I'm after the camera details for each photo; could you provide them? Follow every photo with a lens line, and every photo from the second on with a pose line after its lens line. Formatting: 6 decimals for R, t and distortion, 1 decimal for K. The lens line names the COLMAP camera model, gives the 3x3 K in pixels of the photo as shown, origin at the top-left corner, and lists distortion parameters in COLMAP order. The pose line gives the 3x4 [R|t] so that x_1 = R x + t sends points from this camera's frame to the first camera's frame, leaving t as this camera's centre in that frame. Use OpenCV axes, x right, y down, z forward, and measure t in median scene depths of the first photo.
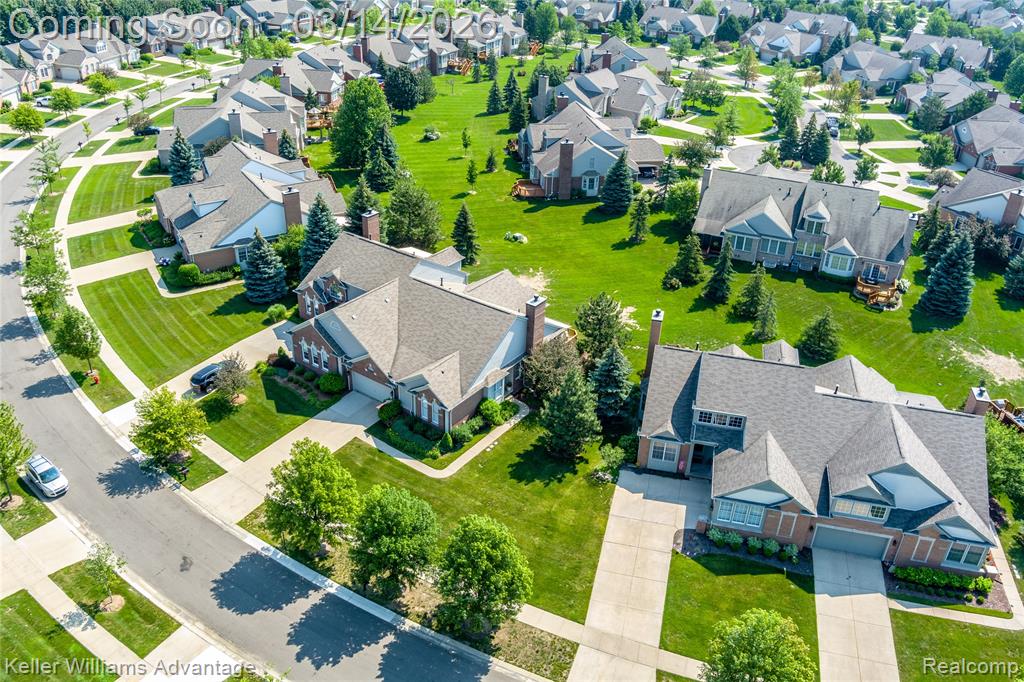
lens RADIAL K [[849.3, 0, 522.7], [0, 849.3, 321.7], [0, 0, 1]] dist [-0.050190, -0.004319]
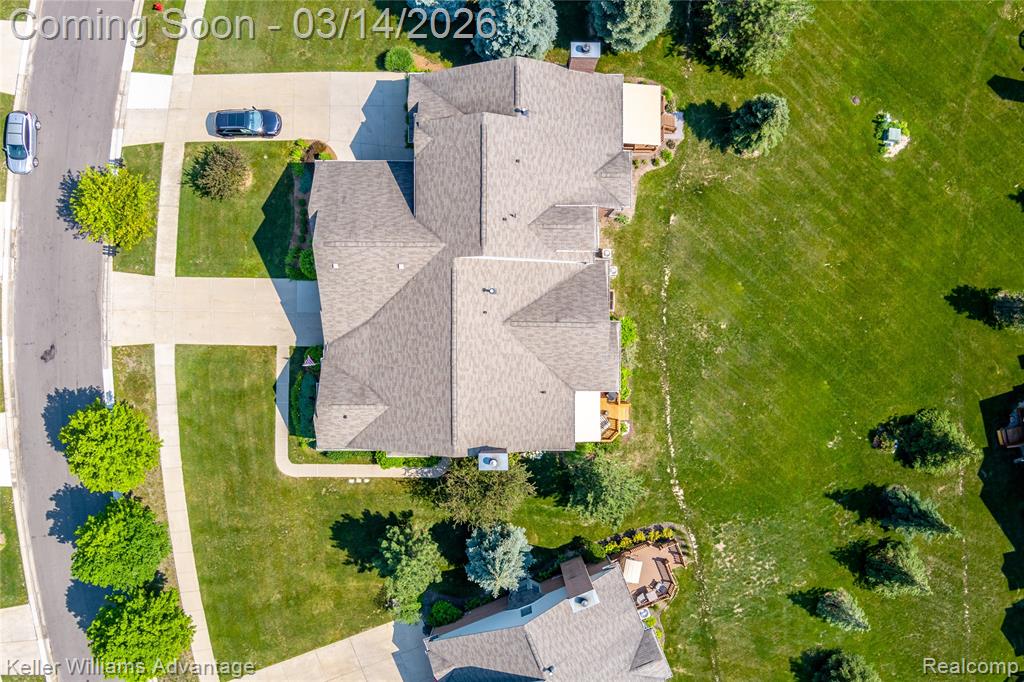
lens RADIAL K [[849.3, 0, 522.7], [0, 849.3, 321.7], [0, 0, 1]] dist [-0.050190, -0.004319]
pose [[0.583749, 0.811672, -0.020651, -0.051290], [-0.394554, 0.305807, 0.866493, -0.710933], [0.709623, -0.497666, 0.498763, 0.747408]]
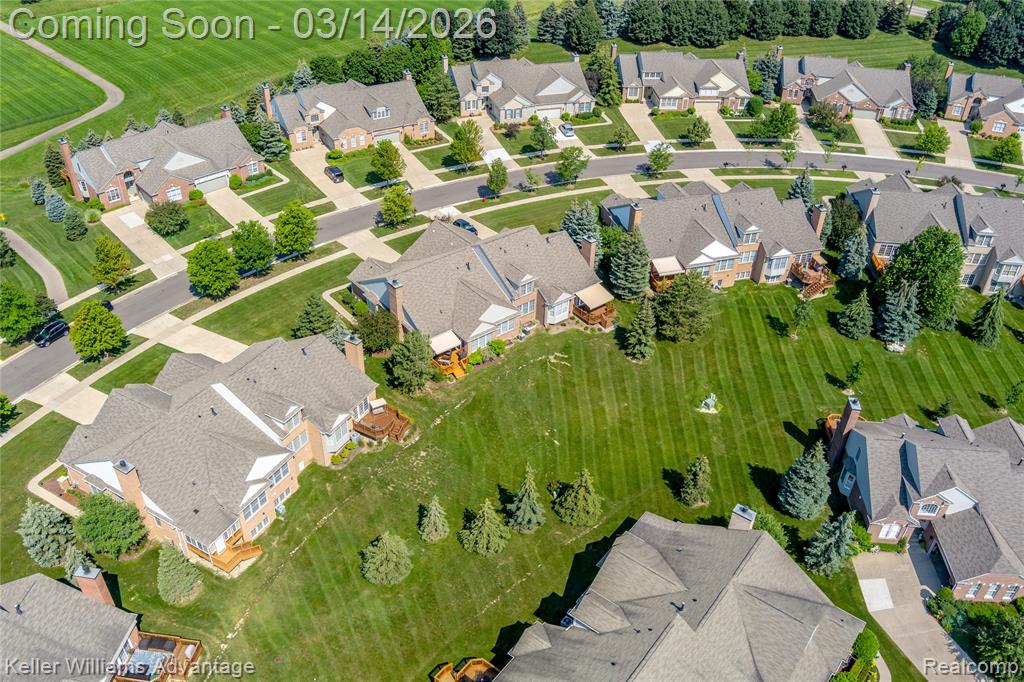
lens RADIAL K [[849.3, 0, 522.7], [0, 849.3, 321.7], [0, 0, 1]] dist [-0.050190, -0.004319]
pose [[-0.249872, 0.518226, -0.817928, 1.121641], [-0.502504, 0.652663, 0.567028, -0.871223], [0.827680, 0.552696, 0.097329, 1.104777]]
